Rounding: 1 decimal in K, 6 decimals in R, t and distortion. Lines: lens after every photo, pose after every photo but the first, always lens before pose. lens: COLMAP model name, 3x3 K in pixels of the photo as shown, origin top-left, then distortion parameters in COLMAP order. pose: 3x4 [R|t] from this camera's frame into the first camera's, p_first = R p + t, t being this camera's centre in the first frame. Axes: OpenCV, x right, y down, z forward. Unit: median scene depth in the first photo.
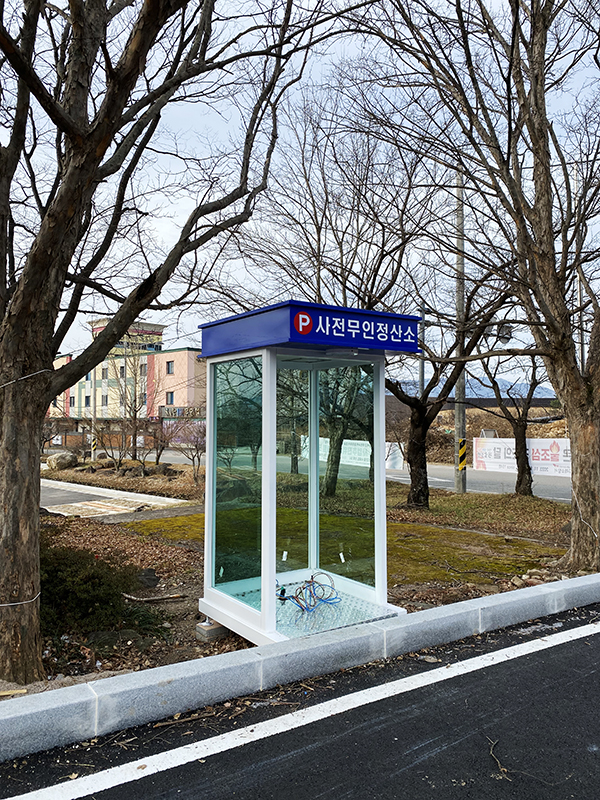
lens RADIAL K [[606.3, 0, 298.3], [0, 606.3, 383.4], [0, 0, 1]] dist [0.012979, -0.006629]
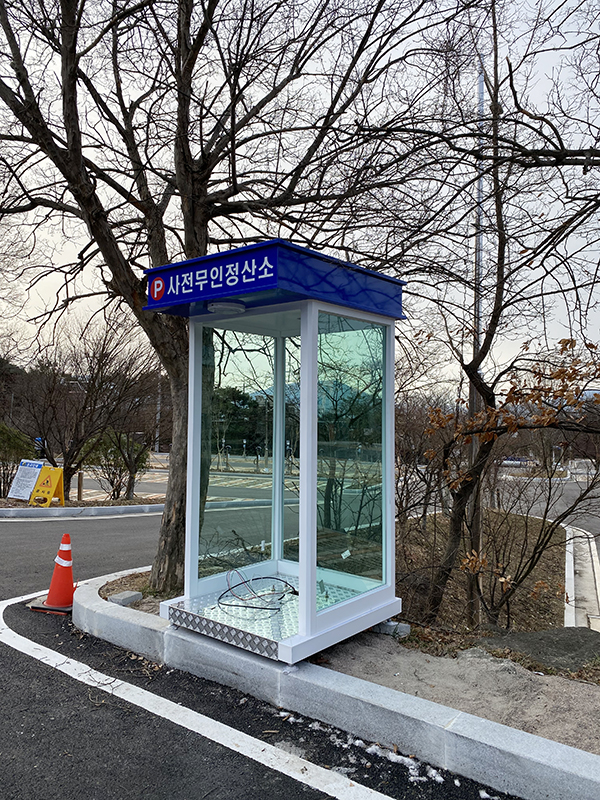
lens RADIAL K [[606.3, 0, 302.6], [0, 606.3, 397.6], [0, 0, 1]] dist [0.012979, -0.006629]
pose [[0.266241, -0.022489, -0.963644, 0.974581], [0.036299, 0.999253, -0.013291, 0.095662], [0.963223, -0.031441, 0.266858, 0.911094]]
